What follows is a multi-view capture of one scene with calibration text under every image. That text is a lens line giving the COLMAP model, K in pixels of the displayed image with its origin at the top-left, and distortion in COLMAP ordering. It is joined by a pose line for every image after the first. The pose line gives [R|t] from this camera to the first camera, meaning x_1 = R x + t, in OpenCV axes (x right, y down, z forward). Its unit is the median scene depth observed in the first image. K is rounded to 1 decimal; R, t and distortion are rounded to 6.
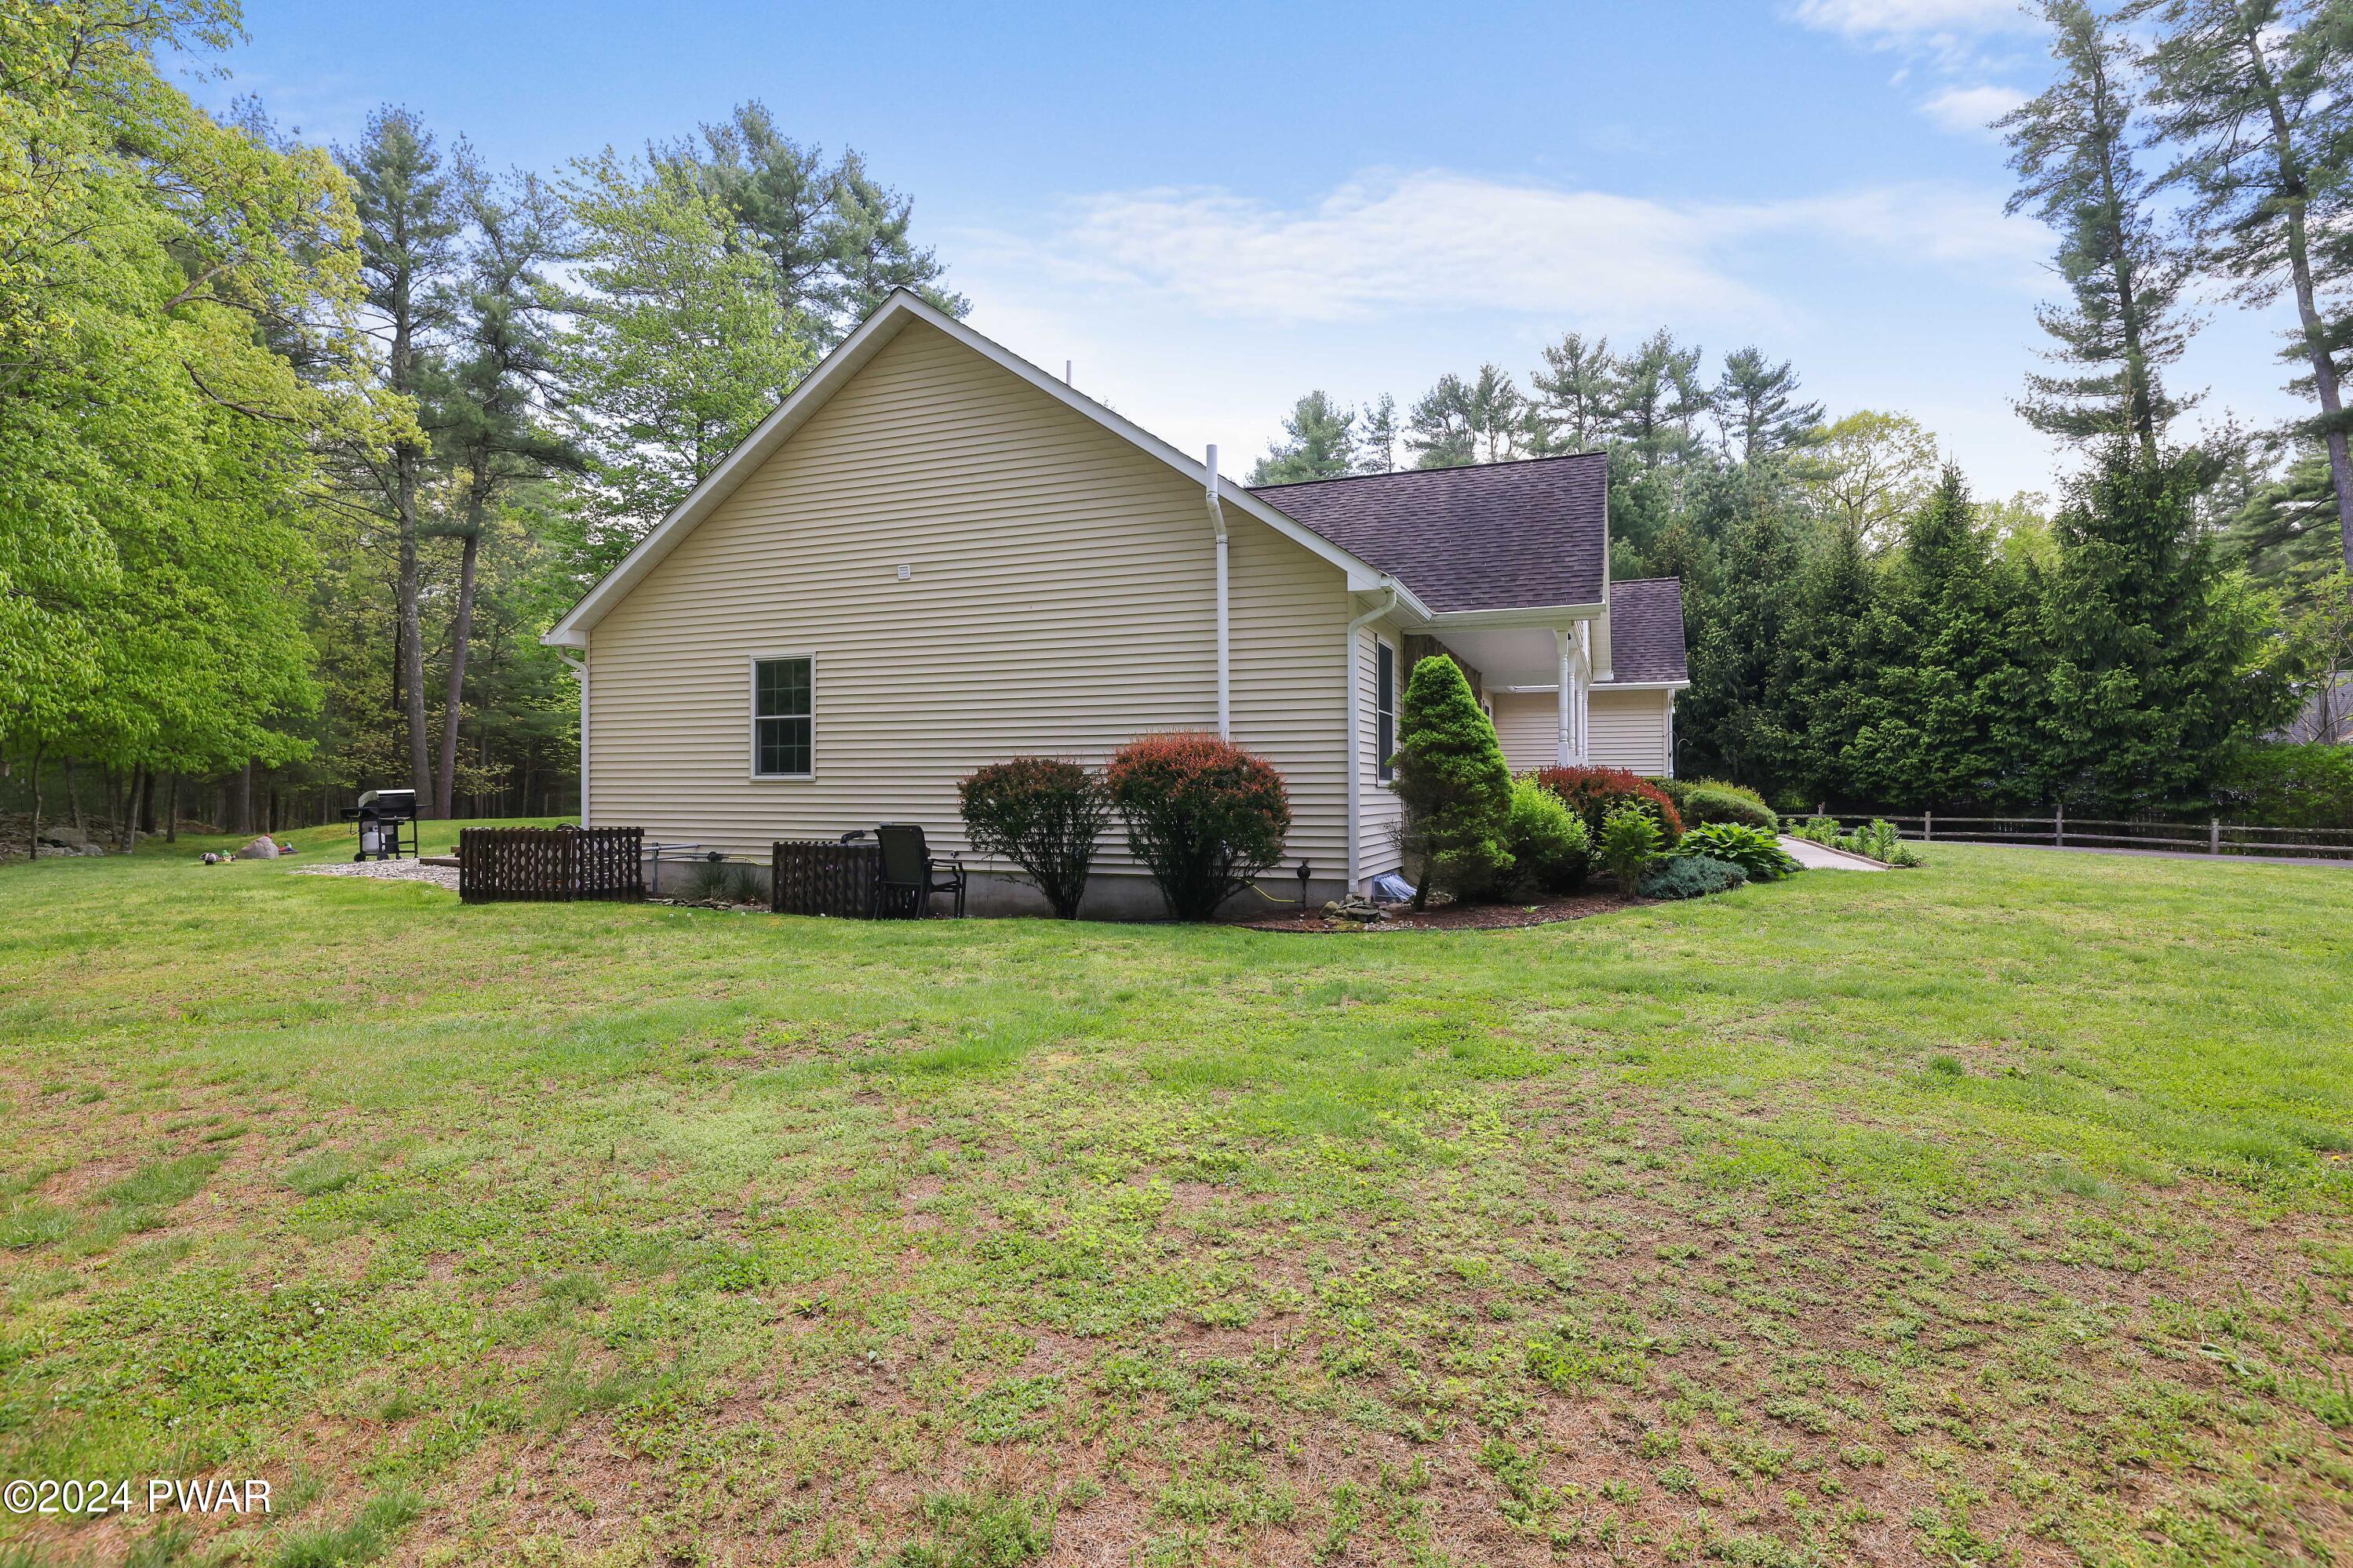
lens RADIAL K [[1180.0, 0, 1174.6], [0, 1180.0, 789.9], [0, 0, 1]] dist [-0.017263, 0.014281]
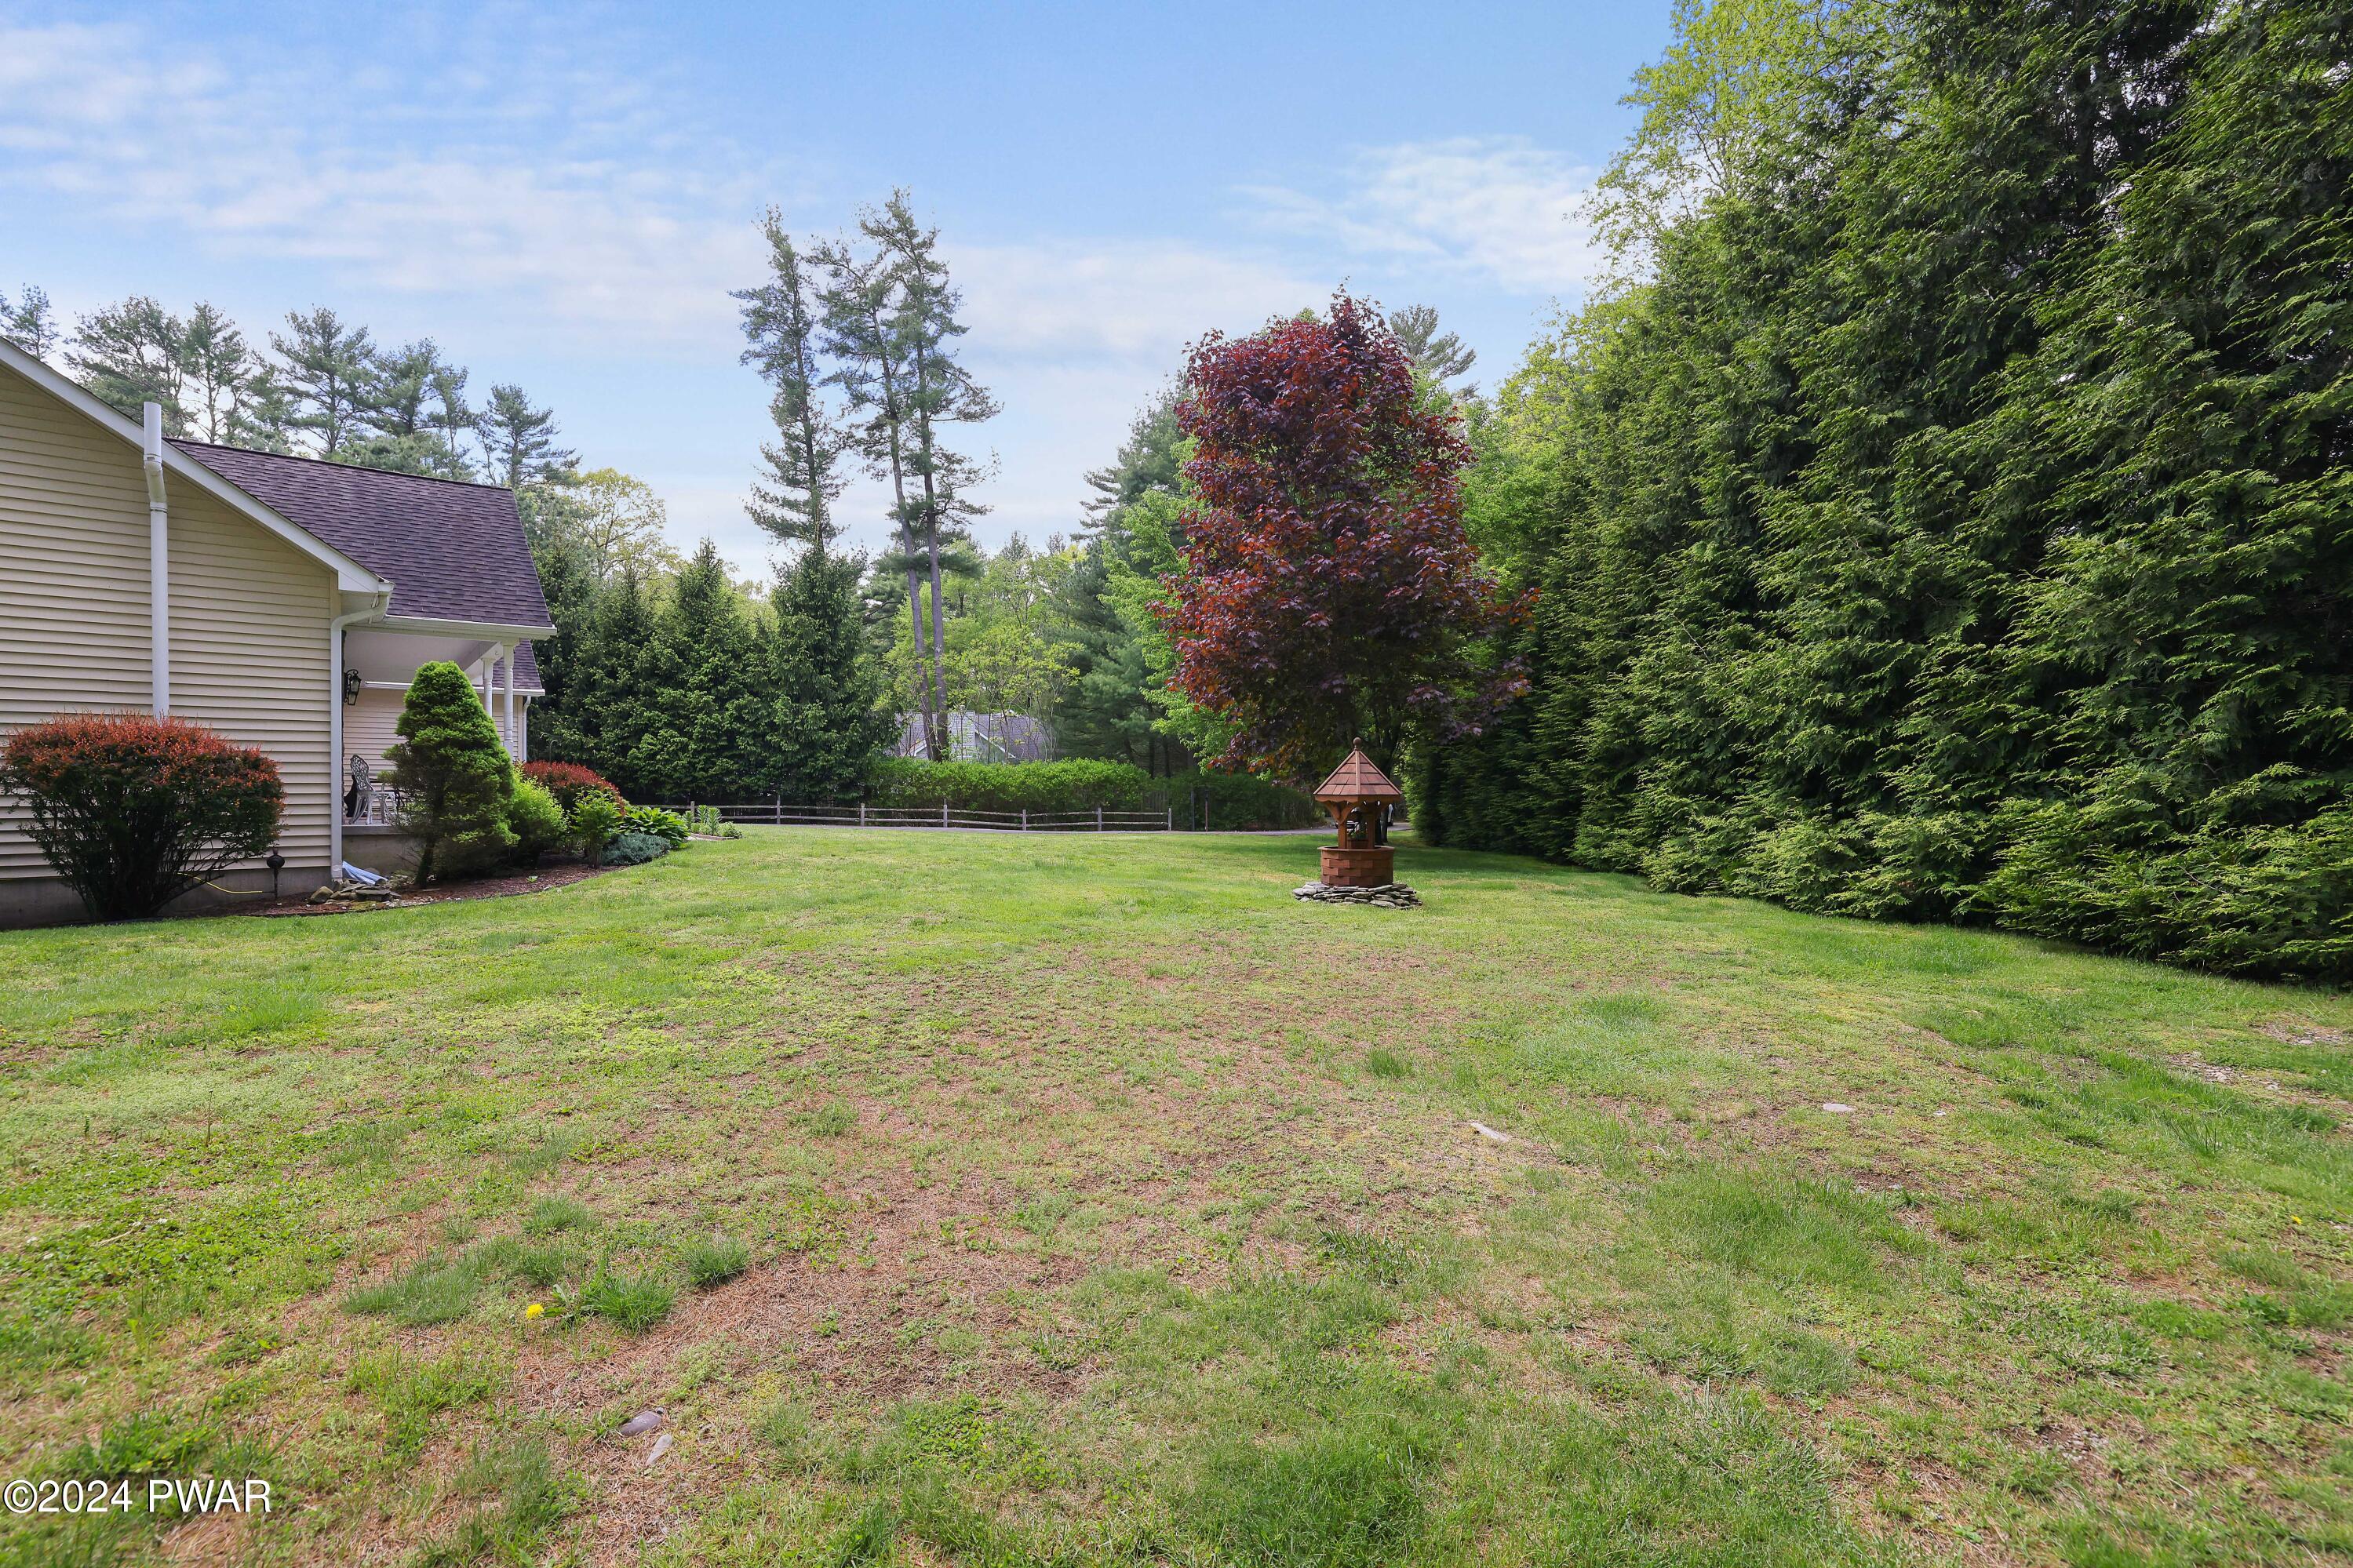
lens RADIAL K [[1017.6, 0, 1179.8], [0, 1017.6, 779.6], [0, 0, 1]] dist [-0.004560, -0.000191]
pose [[0.487633, 0.007591, 0.873016, -0.074895], [-0.002363, 0.999970, -0.007375, 0.001350], [-0.873045, 0.001533, 0.487636, -0.023727]]
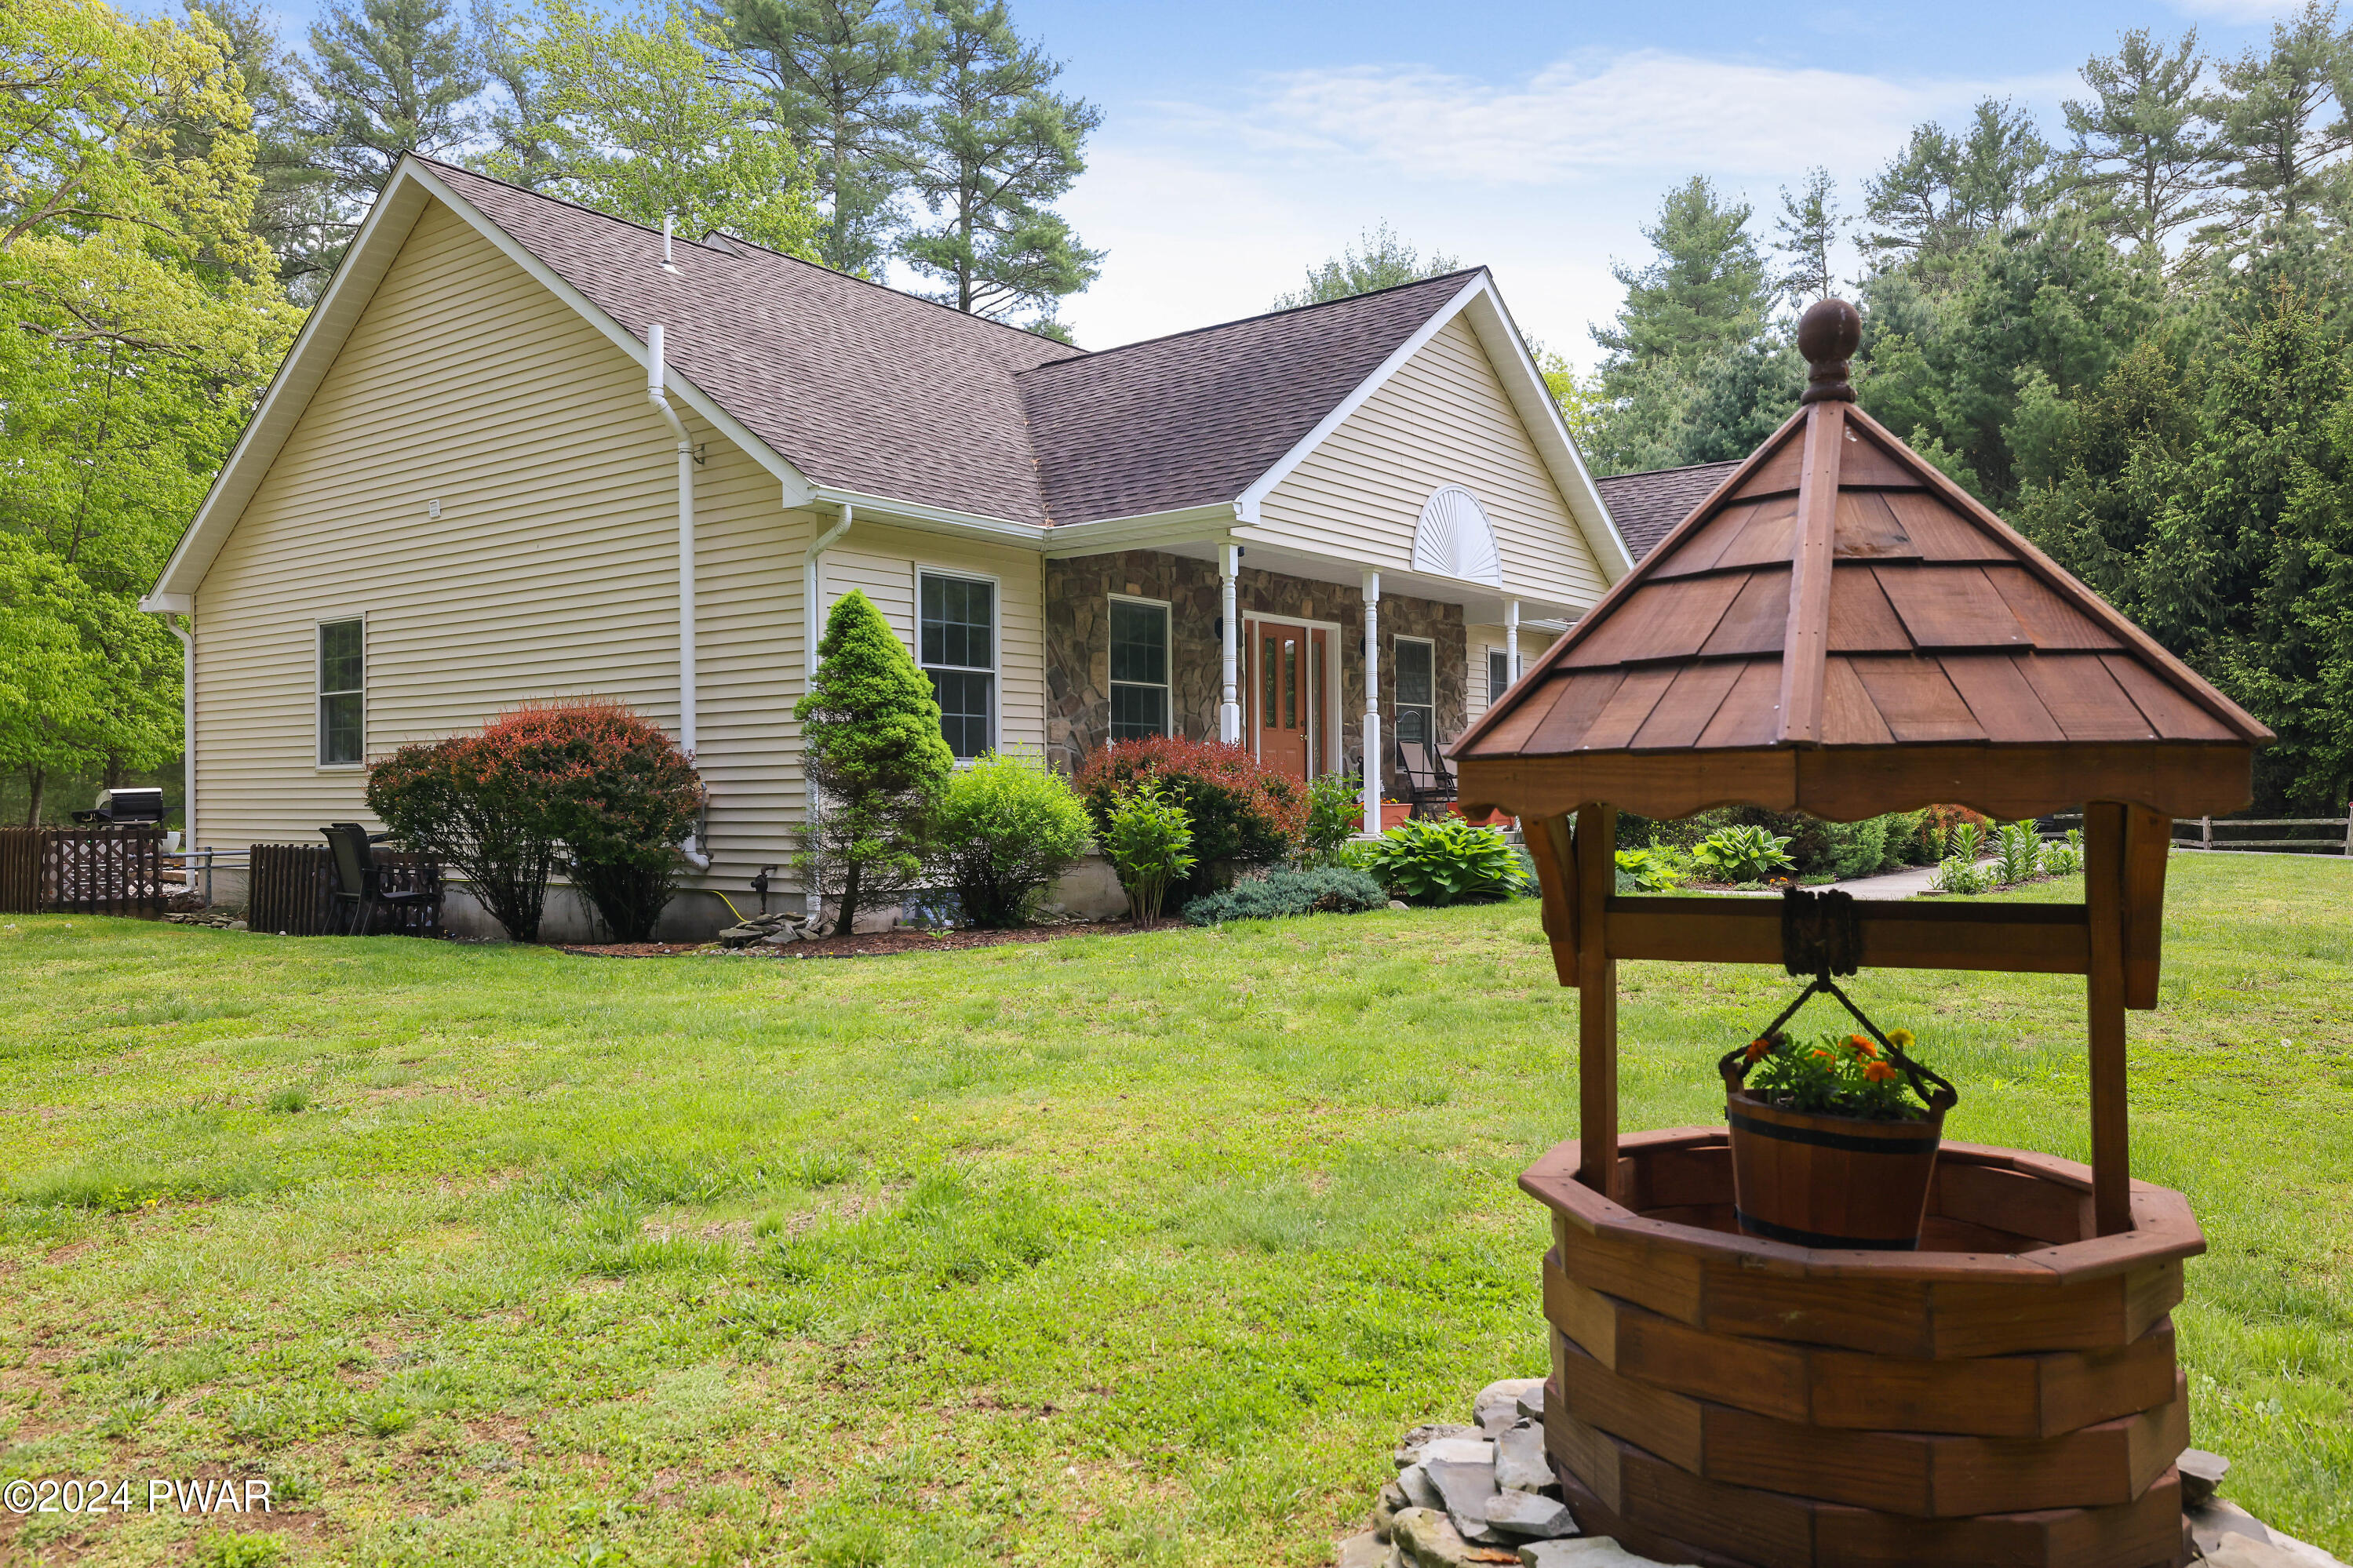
lens RADIAL K [[1706.9, 0, 1176.5], [0, 1706.9, 804.5], [0, 0, 1]] dist [0.028131, 0.011842]
pose [[0.961971, -0.005972, -0.273085, 0.192229], [0.007603, 0.999959, 0.004913, 0.004798], [0.273044, -0.006802, 0.961977, 0.005152]]
